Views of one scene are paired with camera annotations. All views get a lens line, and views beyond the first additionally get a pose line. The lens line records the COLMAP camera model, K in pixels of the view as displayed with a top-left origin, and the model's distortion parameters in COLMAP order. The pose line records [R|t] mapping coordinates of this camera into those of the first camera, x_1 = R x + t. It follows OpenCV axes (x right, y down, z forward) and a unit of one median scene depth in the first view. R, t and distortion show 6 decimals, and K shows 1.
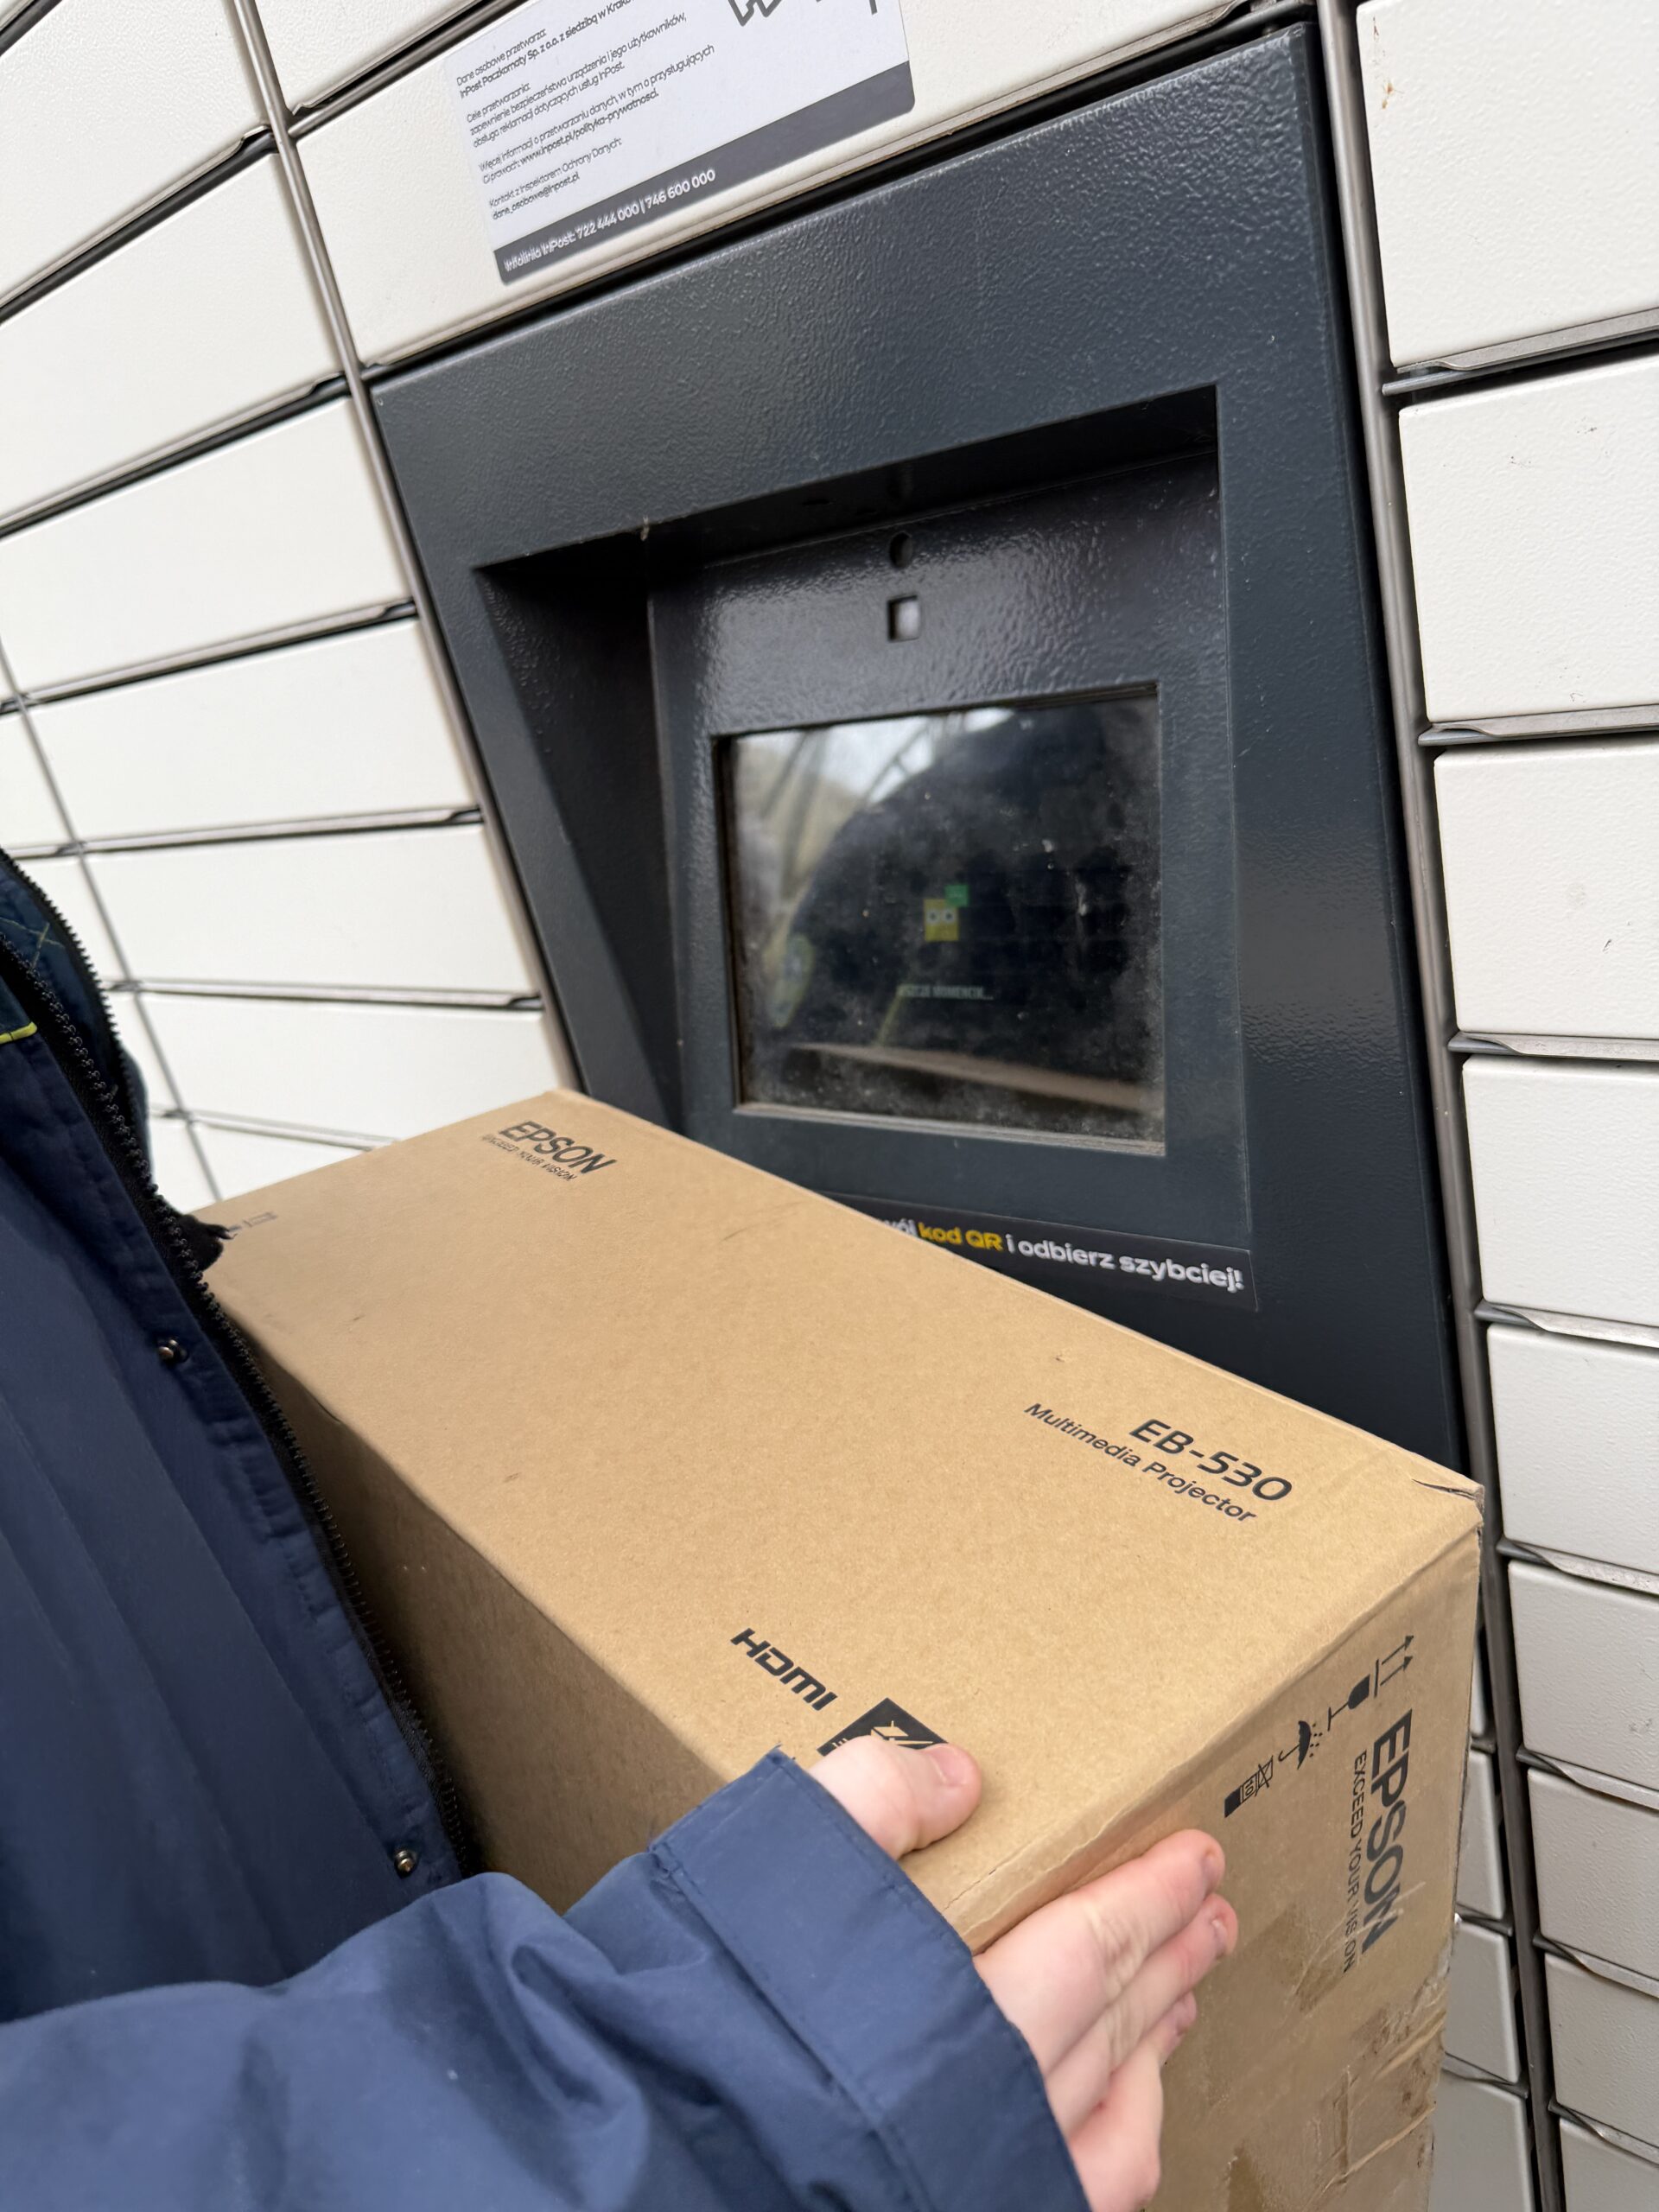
lens RADIAL K [[1563.1, 0, 870.7], [0, 1563.1, 1066.8], [0, 0, 1]] dist [-0.008002, -0.007447]
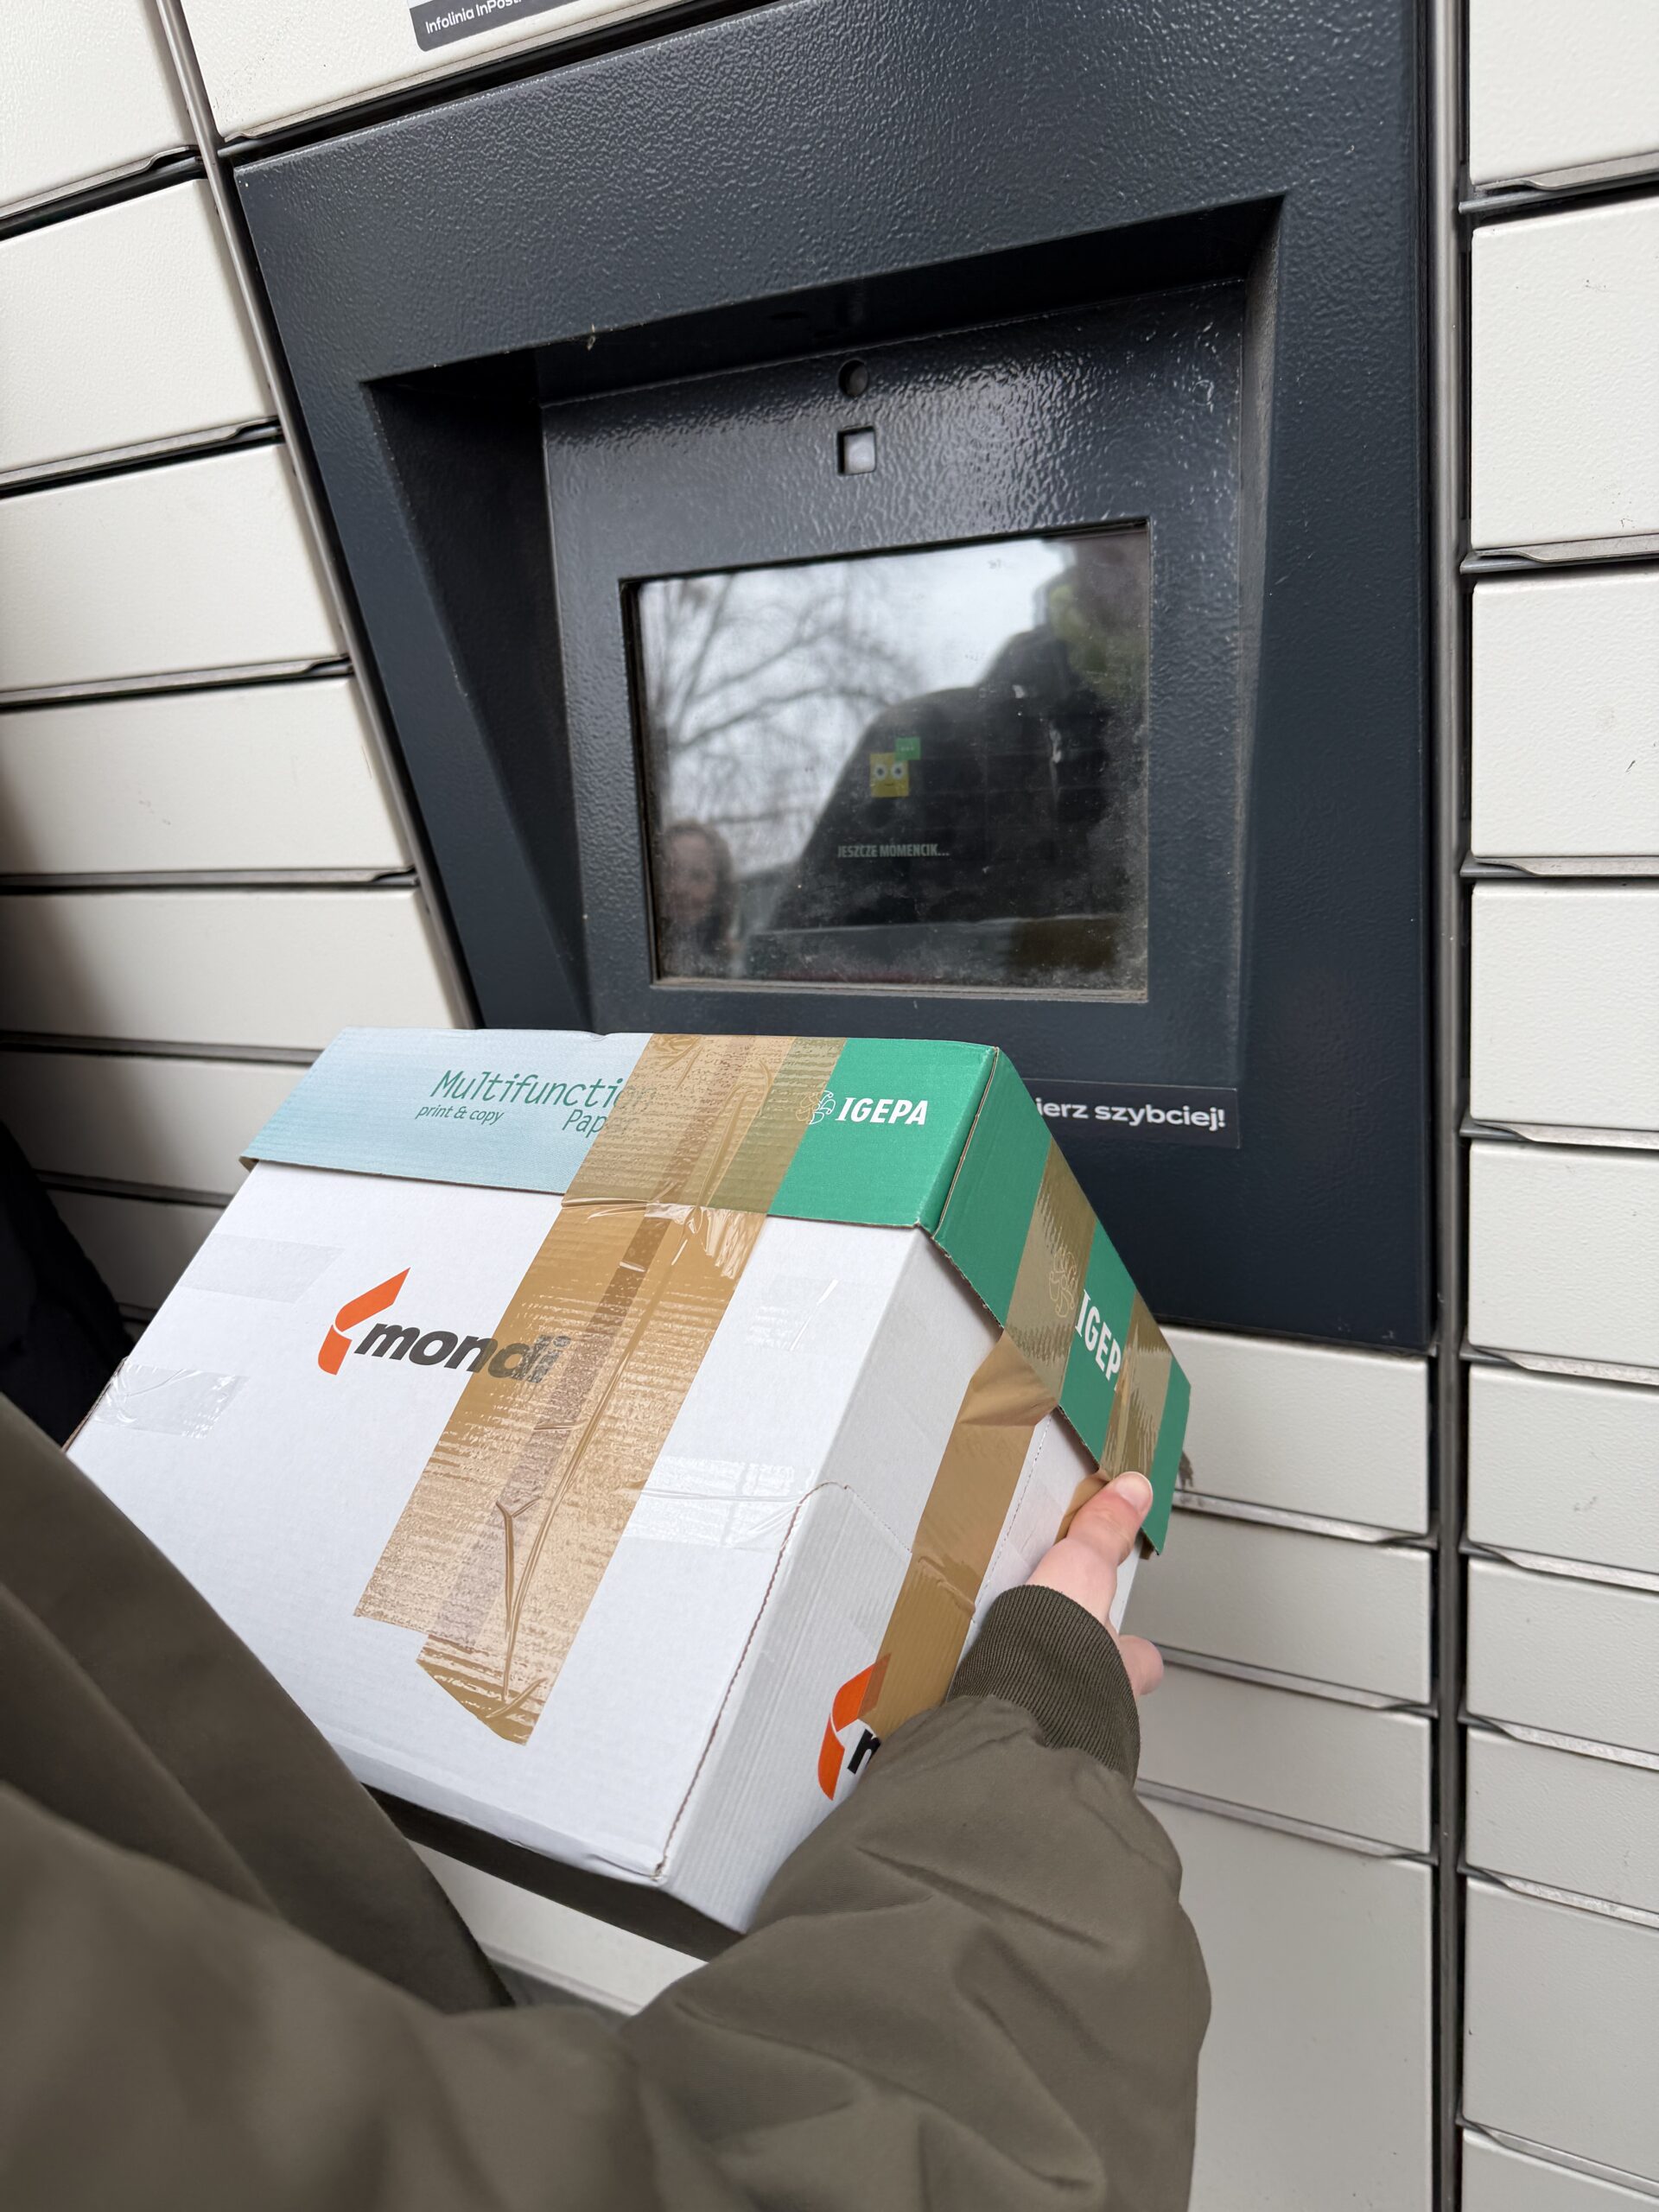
lens RADIAL K [[1597.1, 0, 829.5], [0, 1597.1, 1106.0], [0, 0, 1]] dist [-0.004840, -0.010542]
pose [[0.978014, -0.046547, 0.203278, -0.225873], [0.033133, 0.997073, 0.068900, 0.046315], [-0.205891, -0.060650, 0.976694, 0.028749]]
